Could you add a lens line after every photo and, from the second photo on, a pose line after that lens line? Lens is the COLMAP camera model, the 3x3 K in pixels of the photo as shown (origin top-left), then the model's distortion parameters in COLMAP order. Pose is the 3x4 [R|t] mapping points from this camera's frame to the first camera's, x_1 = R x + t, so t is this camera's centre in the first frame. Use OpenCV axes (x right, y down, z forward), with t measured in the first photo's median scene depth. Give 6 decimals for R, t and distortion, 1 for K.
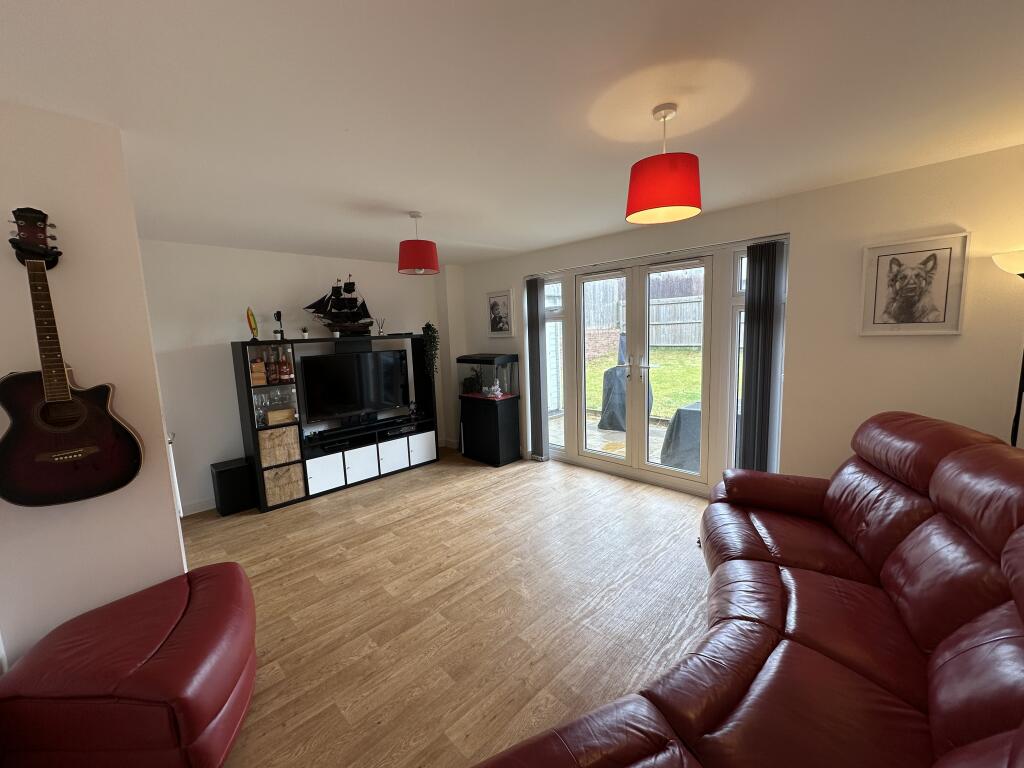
lens RADIAL K [[408.7, 0, 512.0], [0, 408.7, 384.0], [0, 0, 1]] dist [-0.005966, 0.000566]
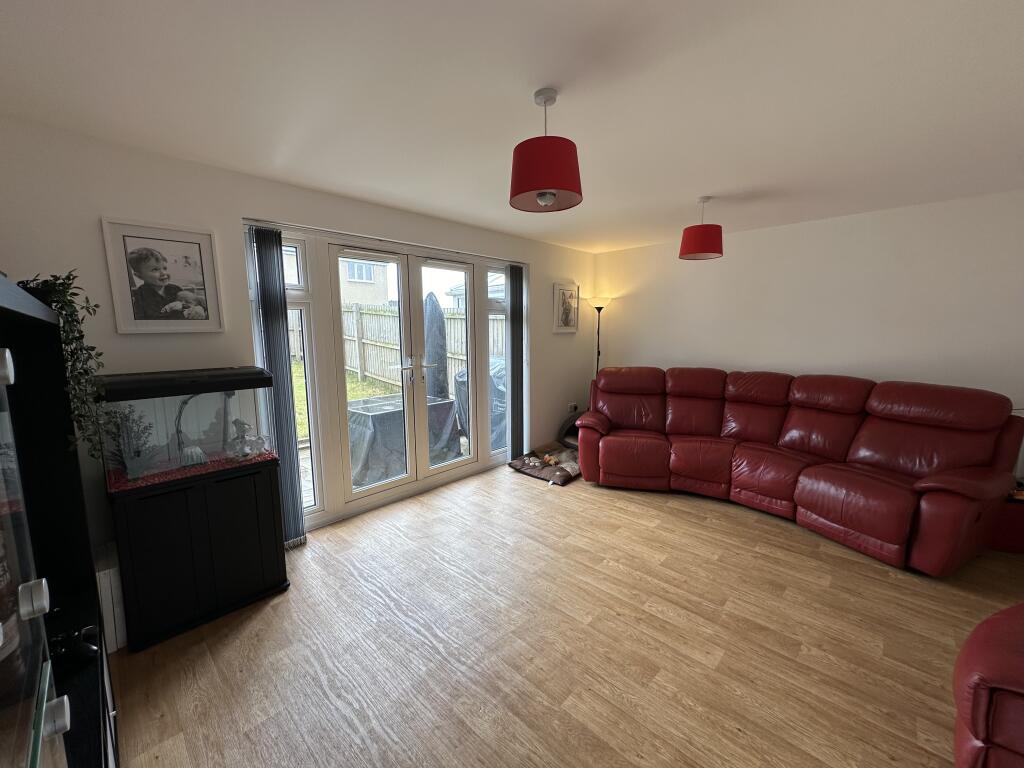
lens RADIAL K [[408.7, 0, 512.0], [0, 408.7, 384.0], [0, 0, 1]] dist [-0.005966, 0.000566]
pose [[-0.027848, -0.094641, 0.995122, -0.894660], [0.140418, 0.985267, 0.097633, -0.095172], [-0.989701, 0.142452, -0.014148, 1.202206]]
